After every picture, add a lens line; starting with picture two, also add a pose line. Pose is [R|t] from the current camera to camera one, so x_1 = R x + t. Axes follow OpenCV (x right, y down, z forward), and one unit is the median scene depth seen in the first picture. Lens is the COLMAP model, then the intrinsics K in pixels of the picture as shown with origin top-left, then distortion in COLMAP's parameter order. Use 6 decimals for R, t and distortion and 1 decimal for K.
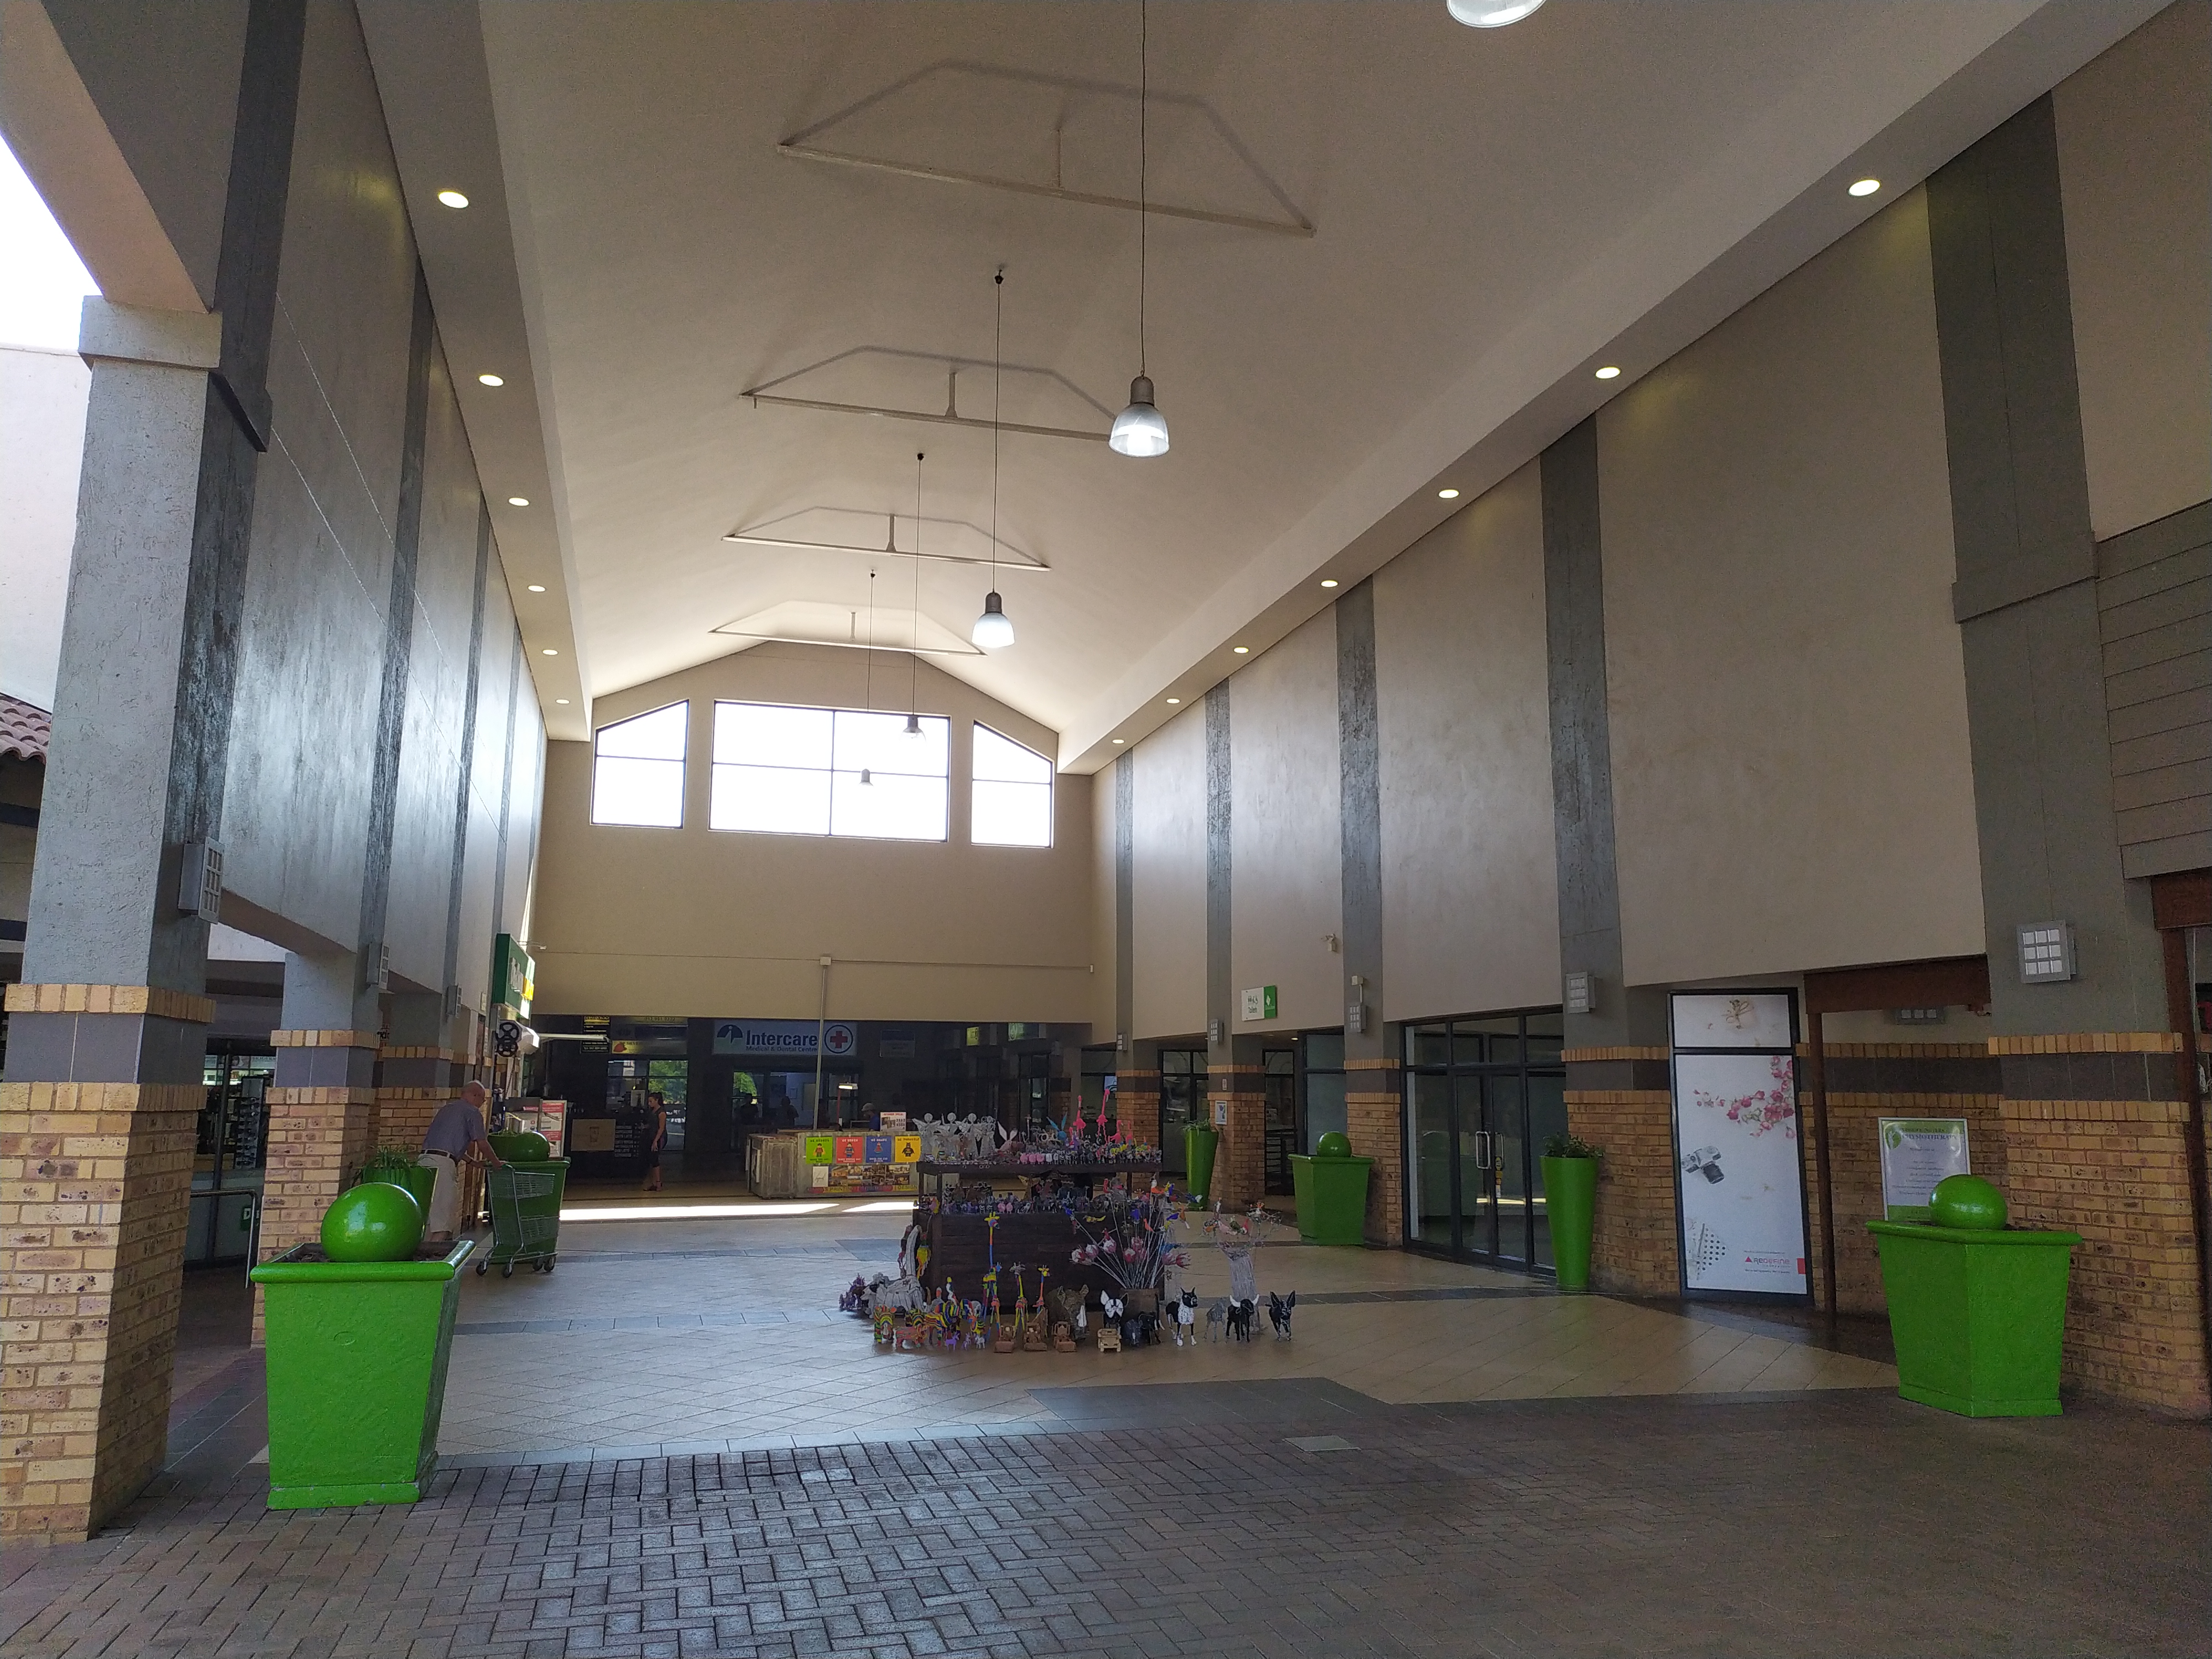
lens RADIAL K [[1647.6, 0, 1111.9], [0, 1647.6, 828.8], [0, 0, 1]] dist [0.068609, 0.002402]
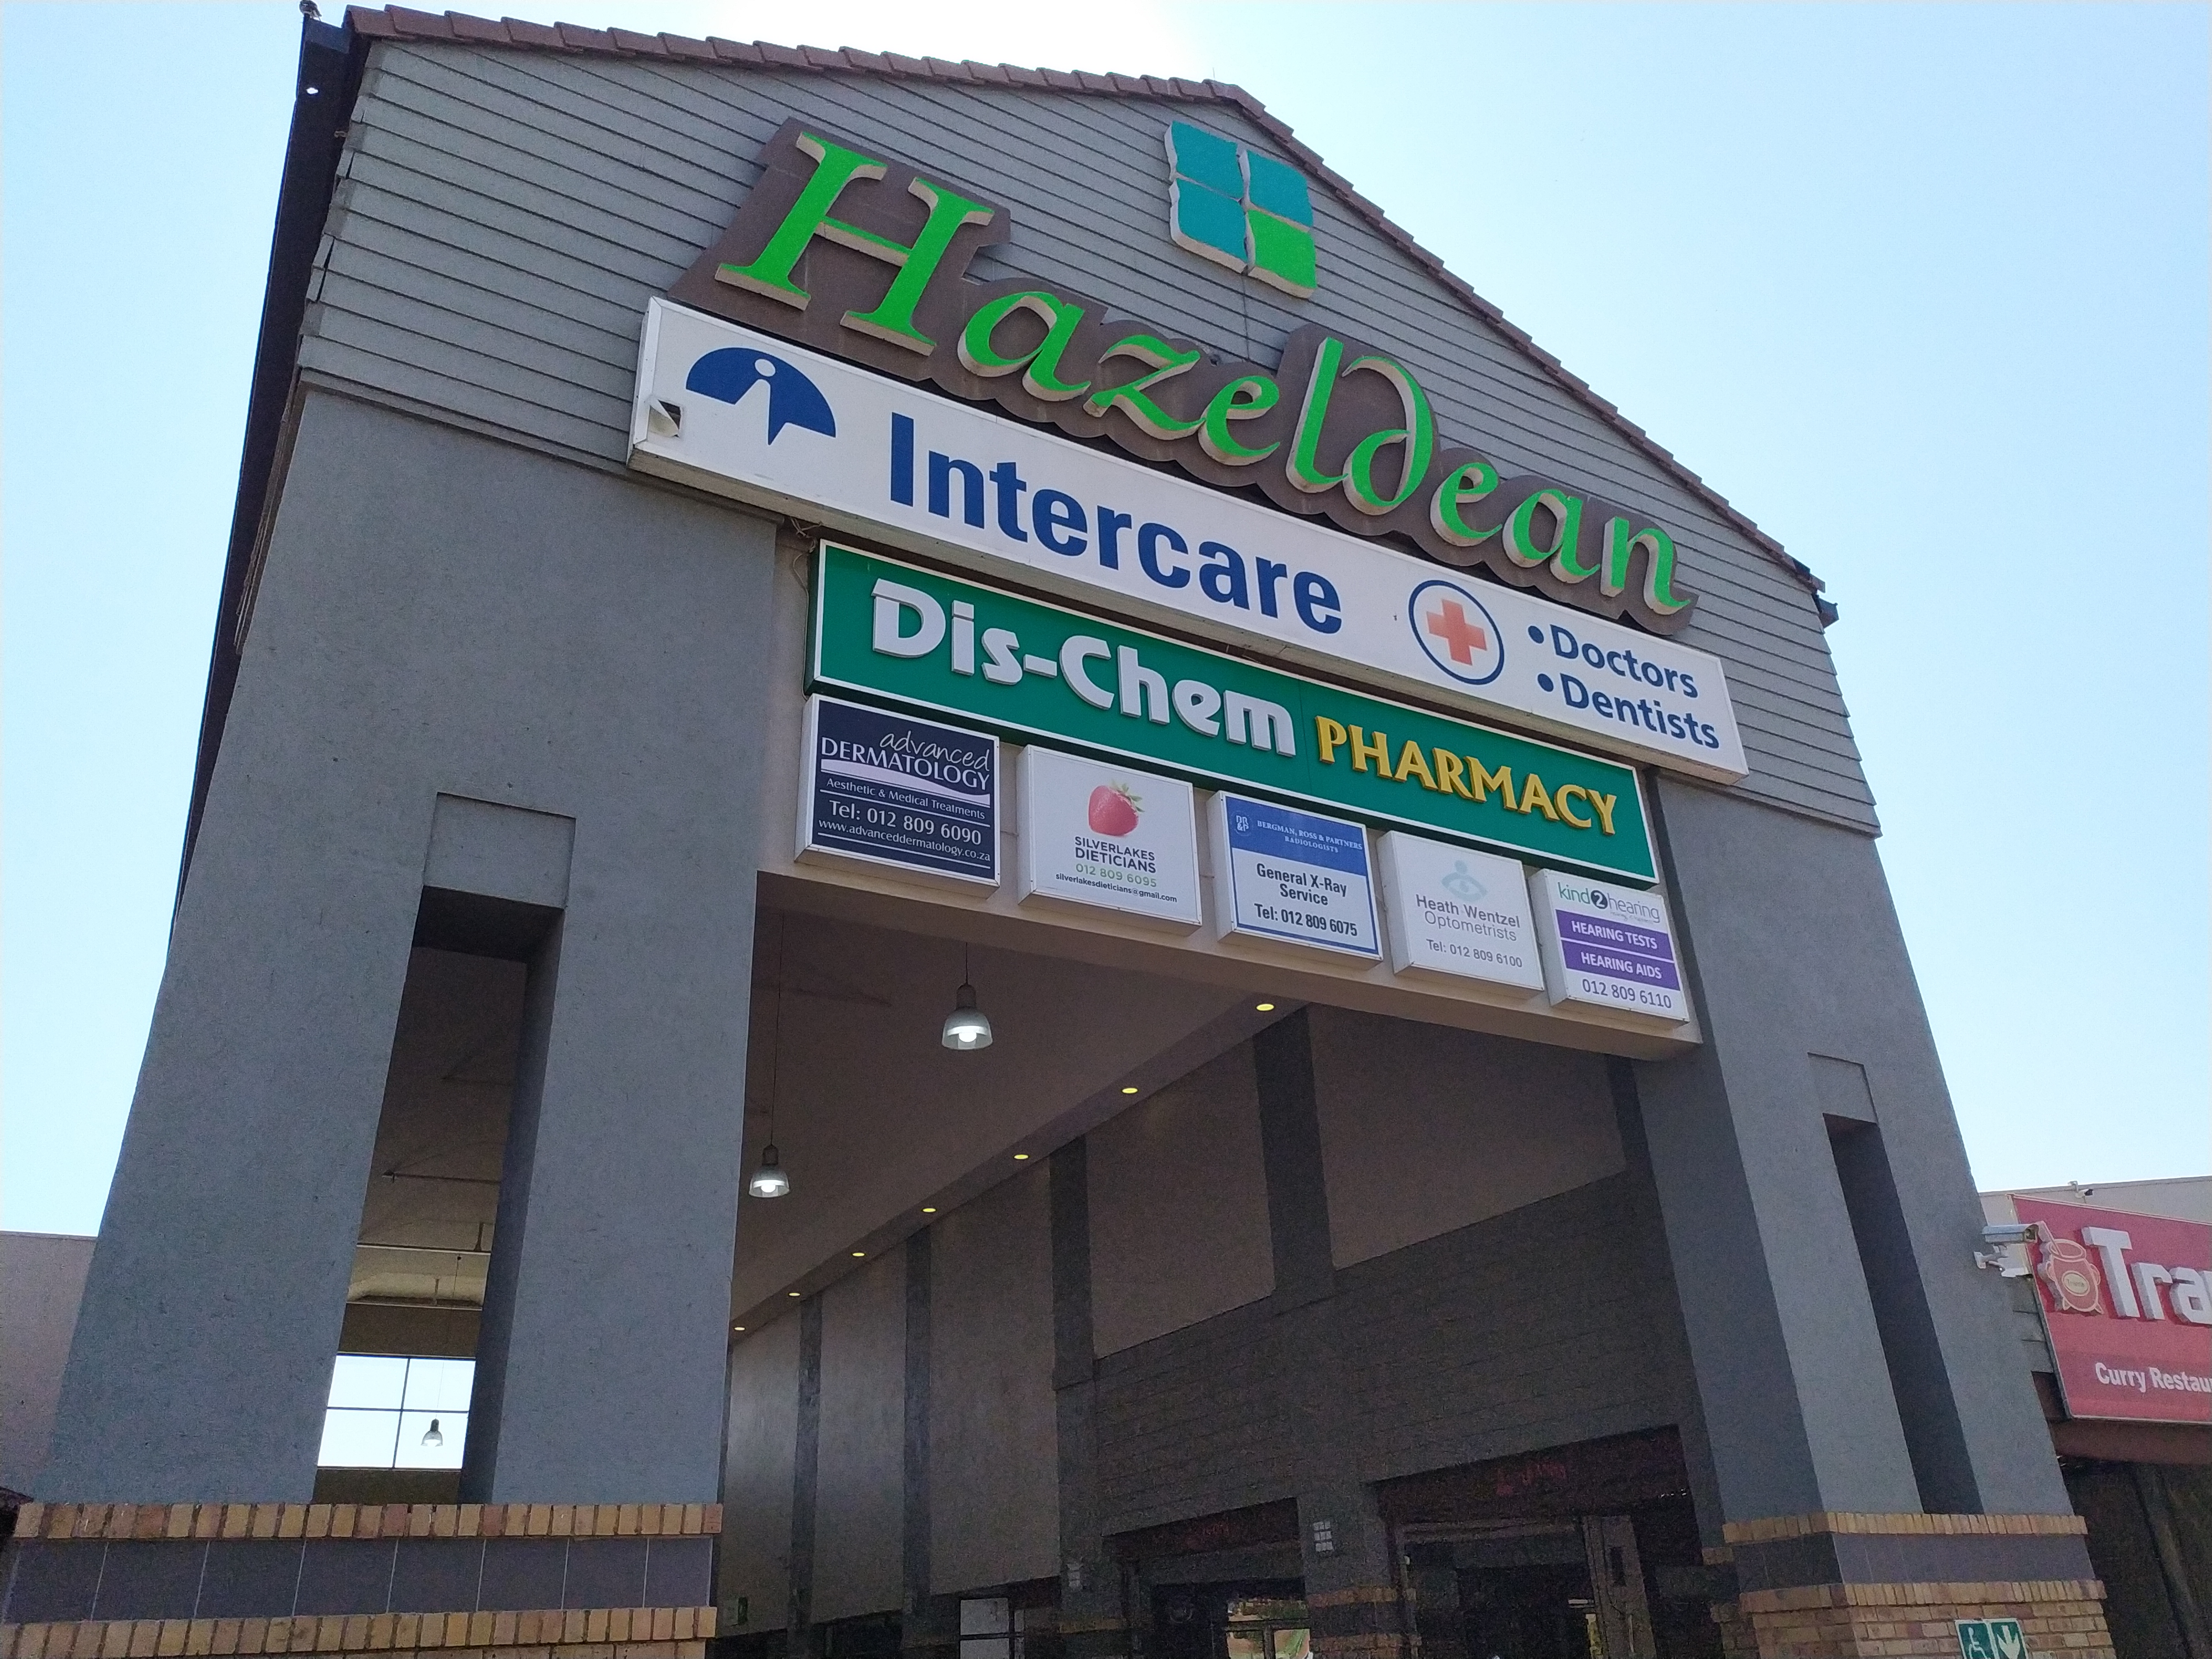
lens RADIAL K [[1644.0, 0, 1108.4], [0, 1644.0, 836.7], [0, 0, 1]] dist [0.032920, -0.009751]
pose [[0.972103, 0.058914, 0.227034, 0.047088], [0.015158, 0.950139, -0.311458, -0.074213], [-0.234063, 0.306211, 0.922740, -0.546940]]
